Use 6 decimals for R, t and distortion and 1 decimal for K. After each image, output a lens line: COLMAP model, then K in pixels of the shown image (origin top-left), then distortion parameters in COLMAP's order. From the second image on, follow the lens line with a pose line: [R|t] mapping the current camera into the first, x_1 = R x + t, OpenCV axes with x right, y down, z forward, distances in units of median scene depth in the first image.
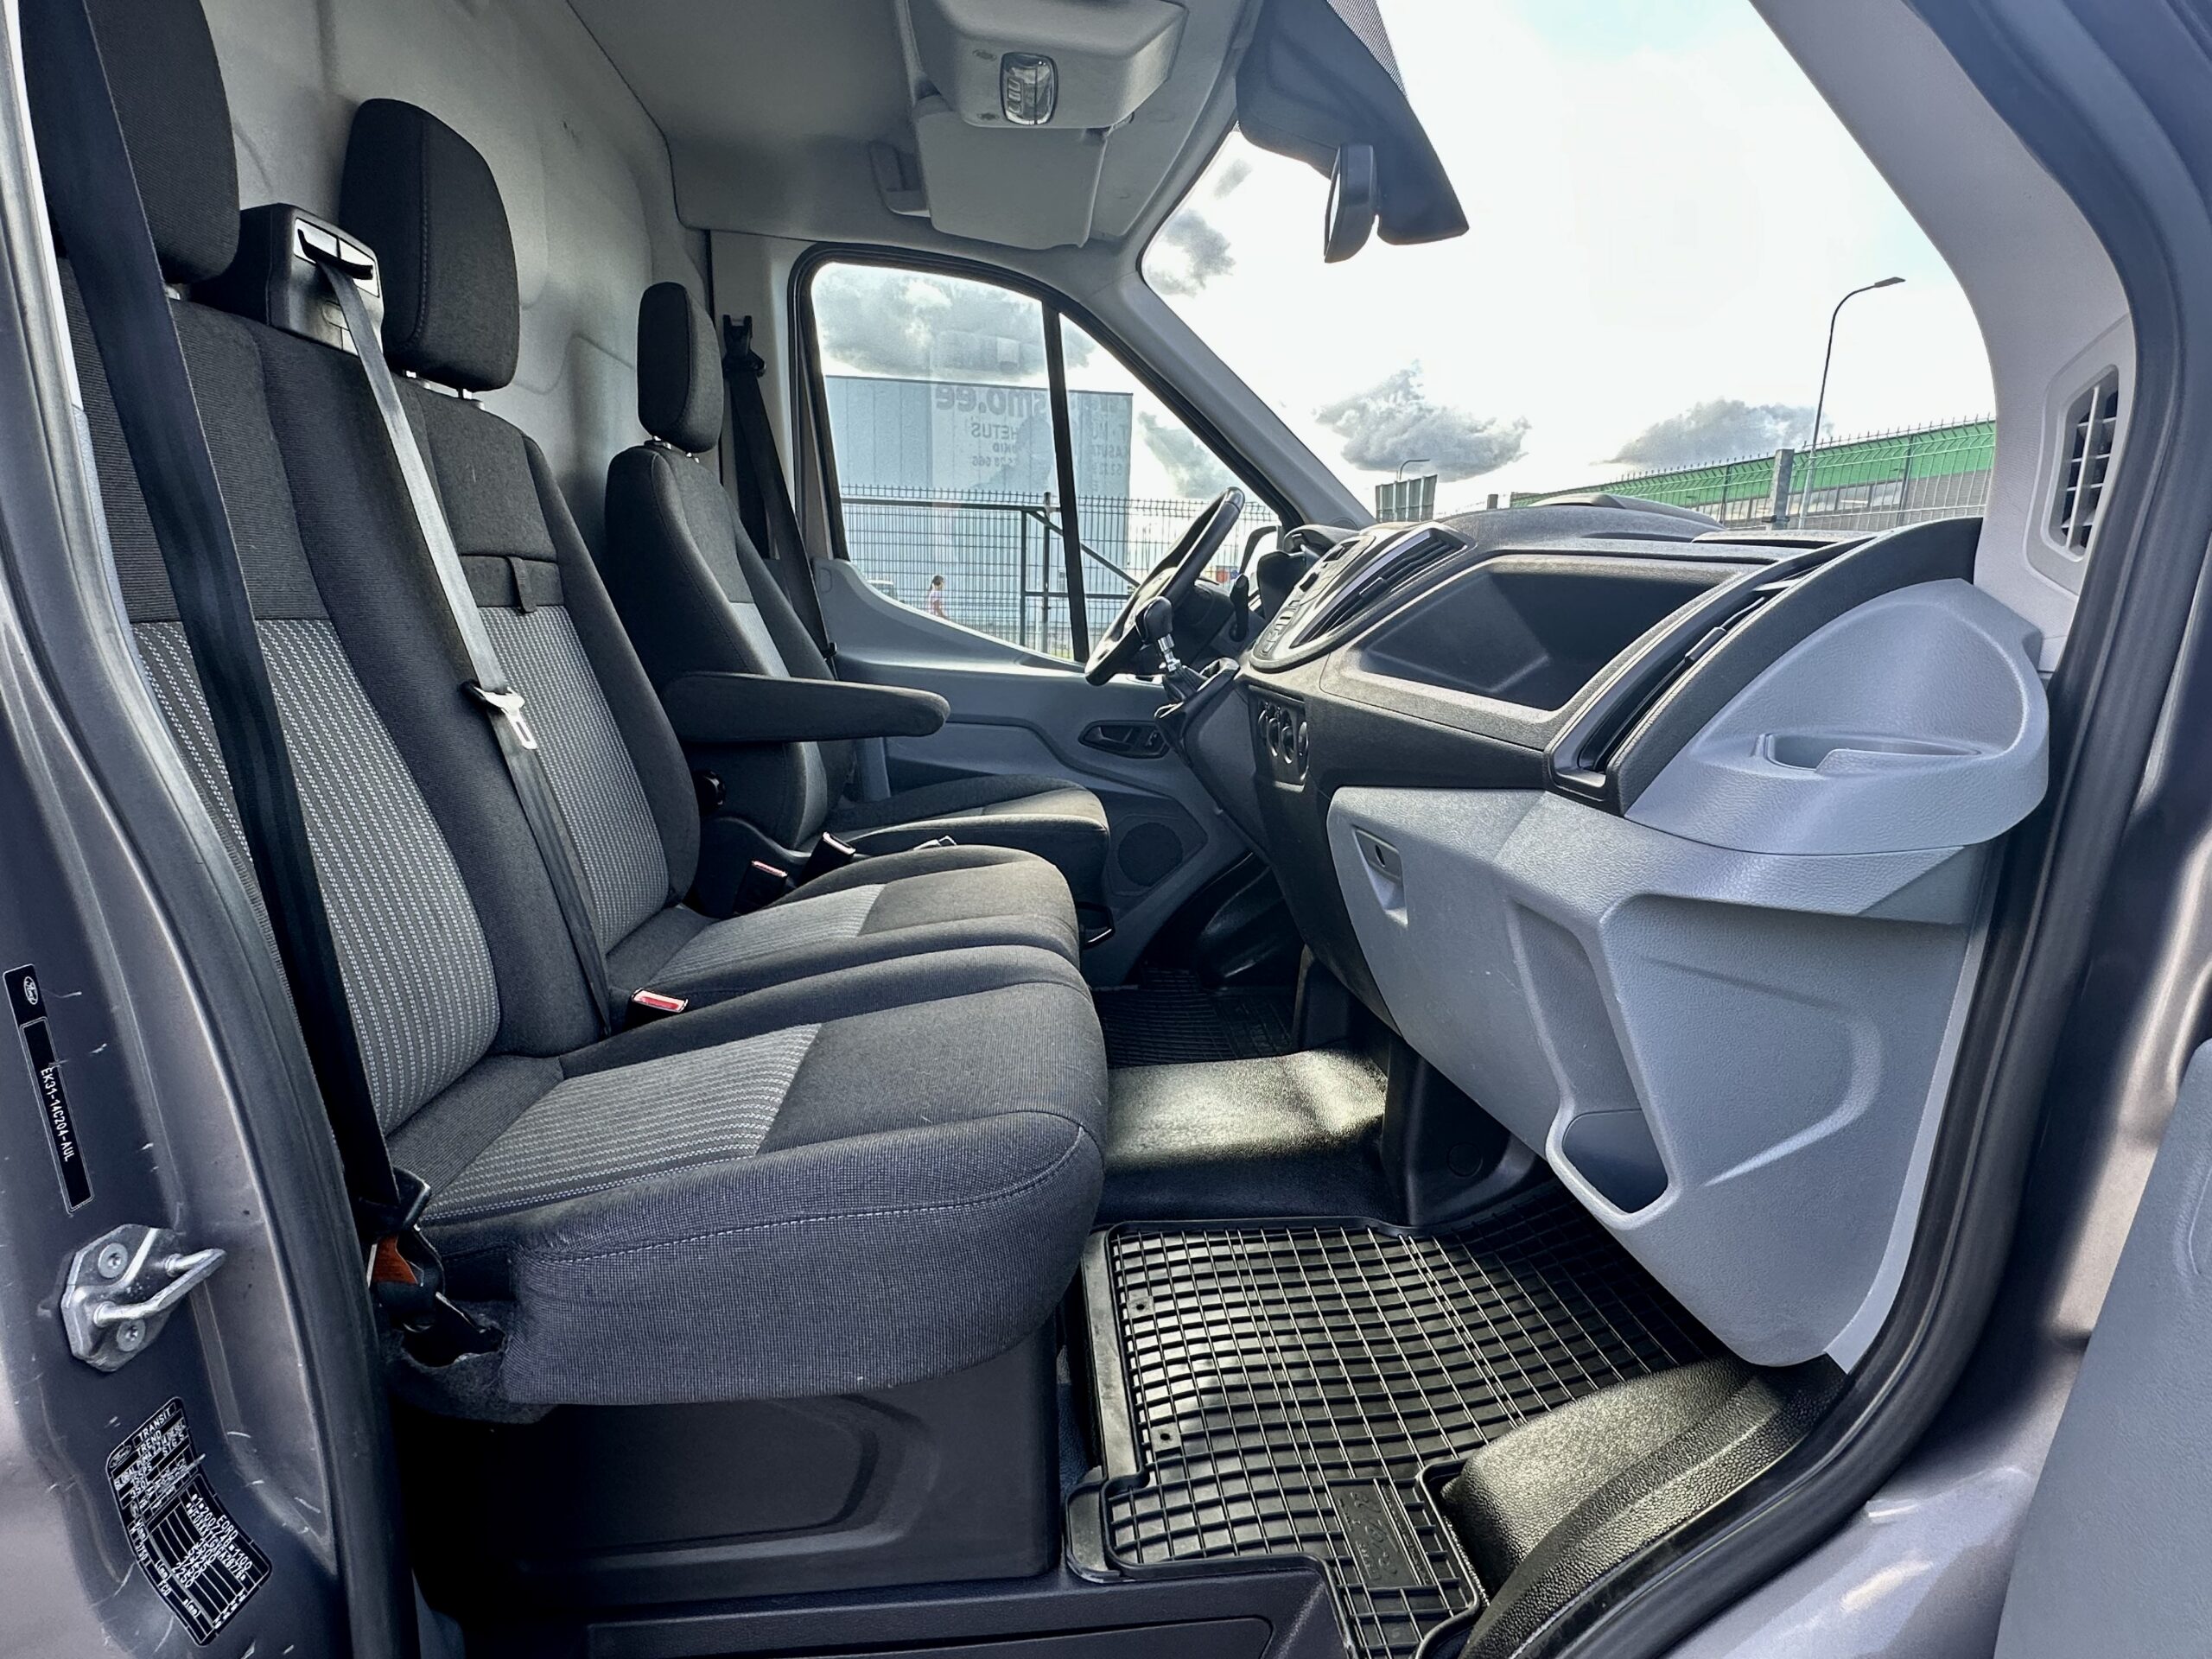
lens RADIAL K [[1155.7, 0, 1106.0], [0, 1155.7, 829.5], [0, 0, 1]] dist [-0.003396, 0.002149]
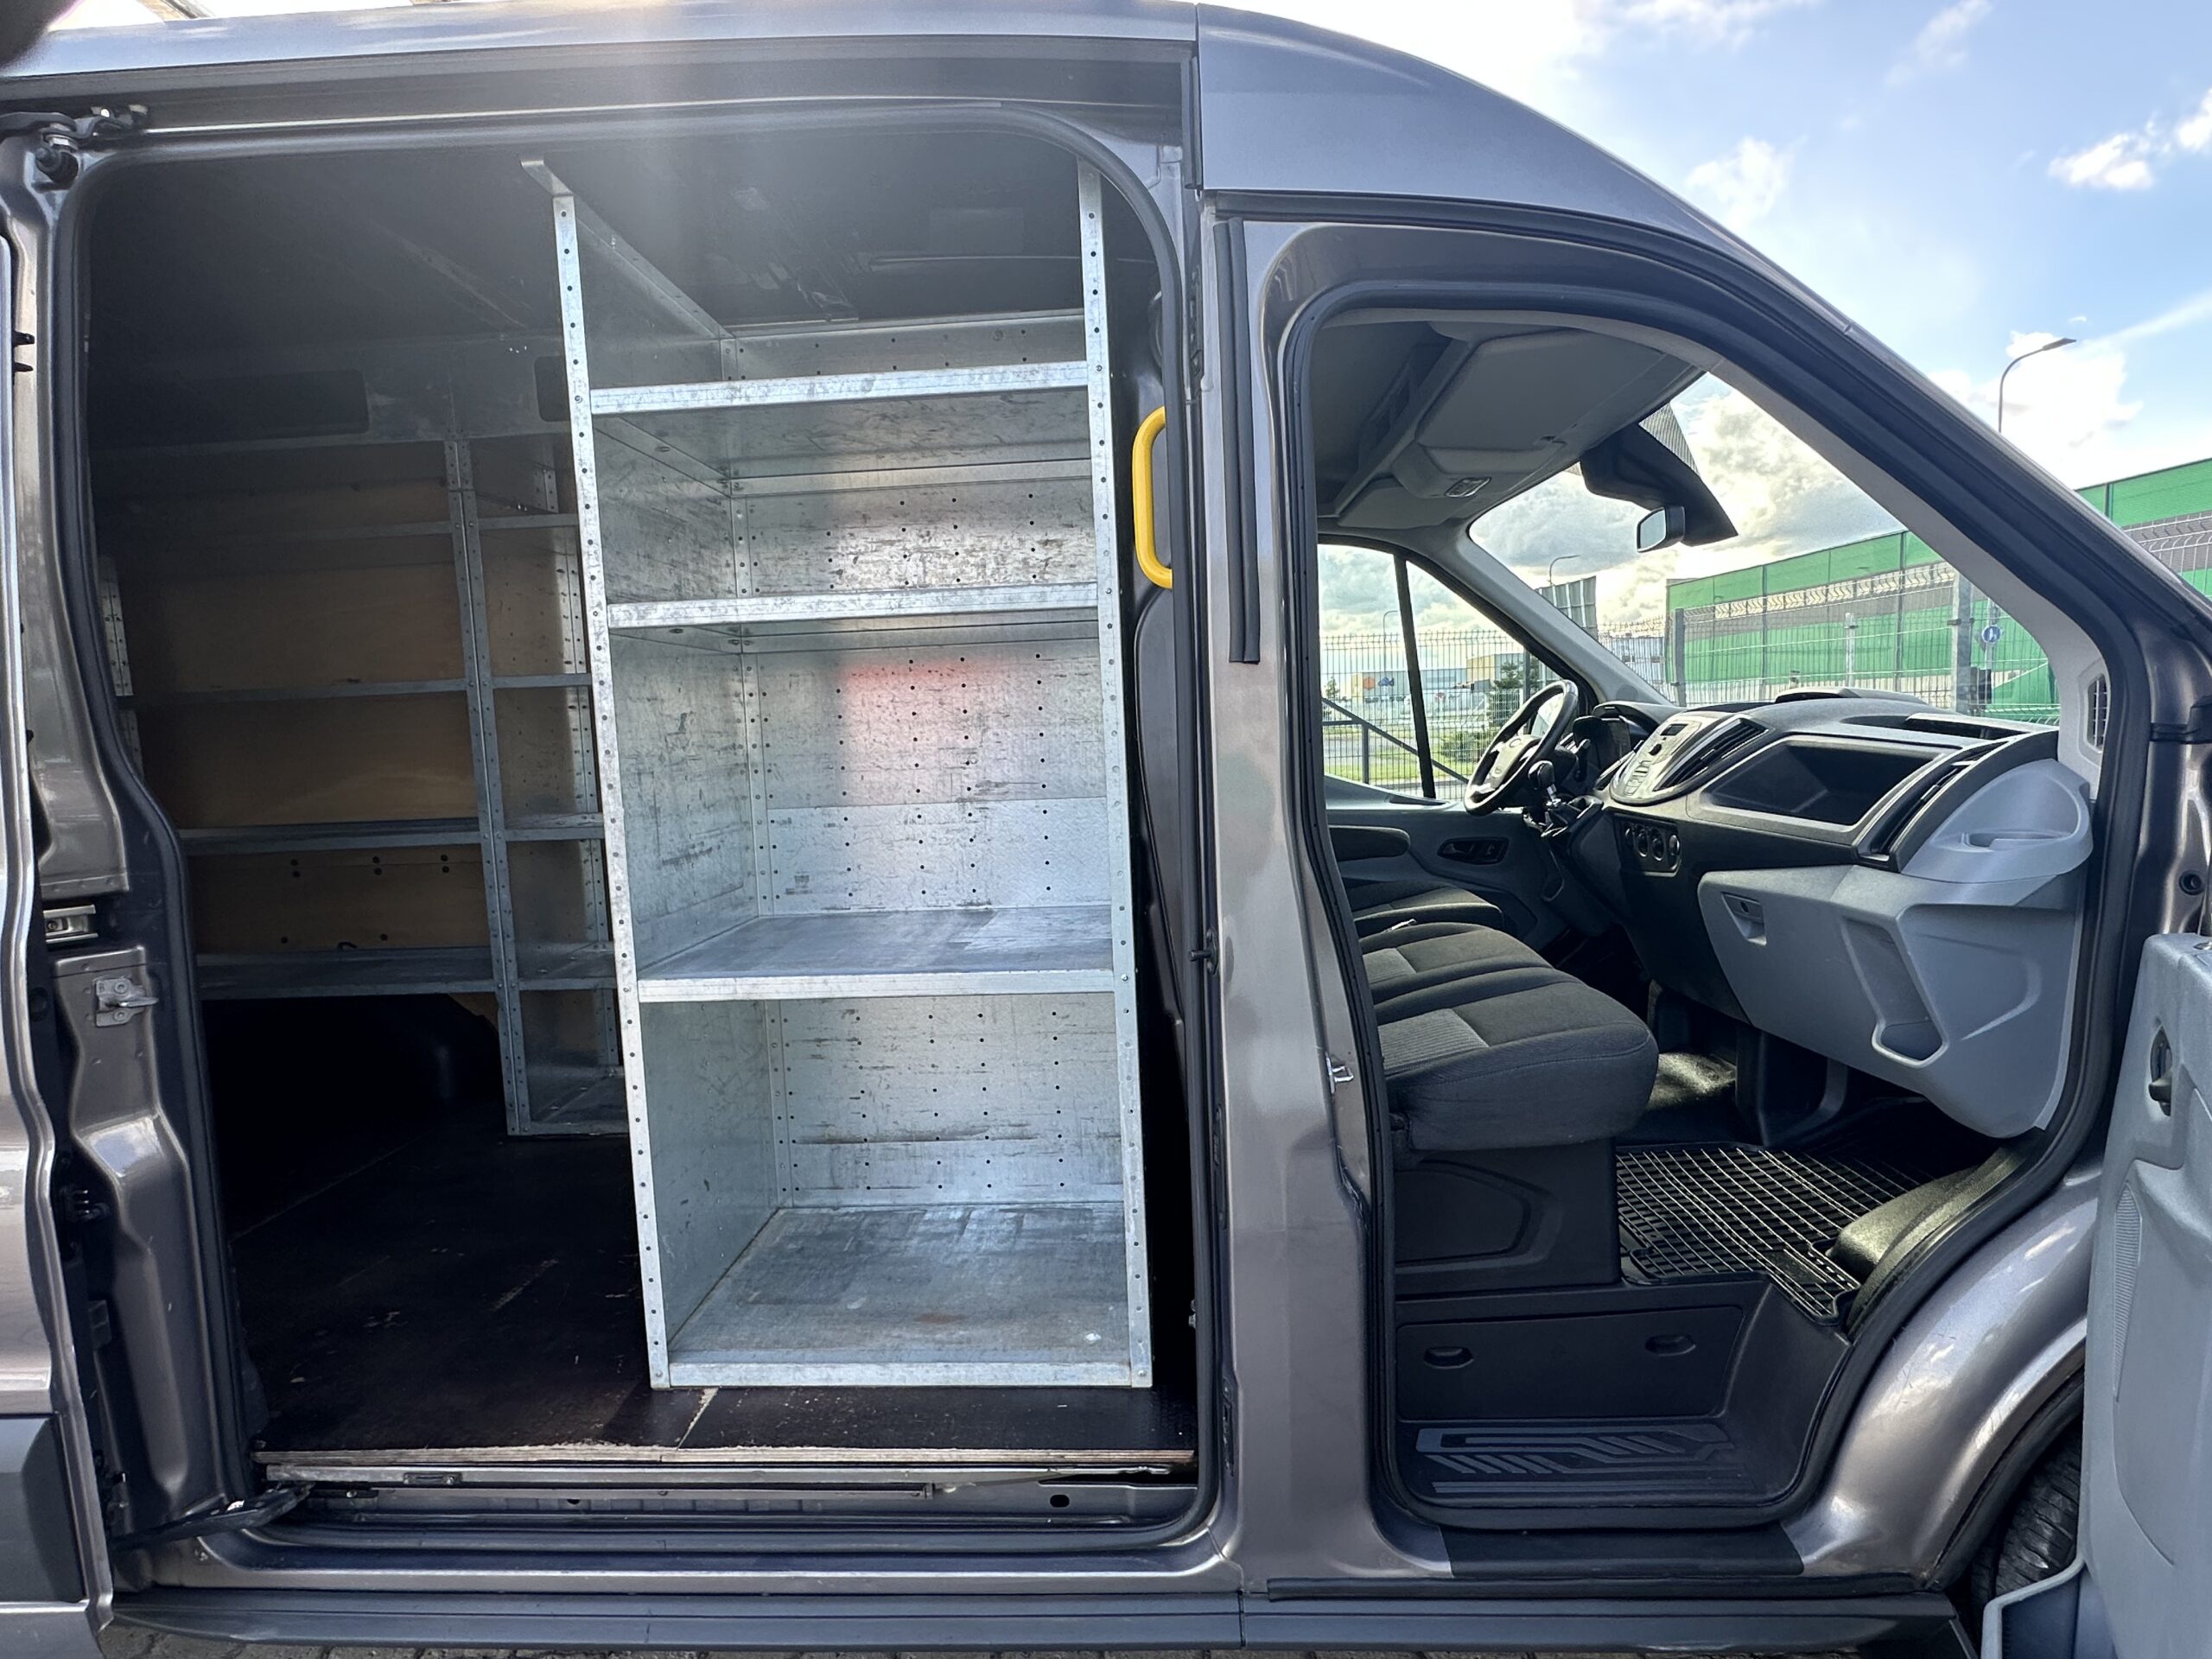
lens RADIAL K [[1155.7, 0, 1106.0], [0, 1155.7, 829.5], [0, 0, 1]] dist [-0.003396, 0.002149]
pose [[0.989773, -0.060201, -0.129327, -0.479421], [0.046810, 0.993454, -0.104200, 0.040378], [0.134753, 0.097080, 0.986112, -0.871783]]
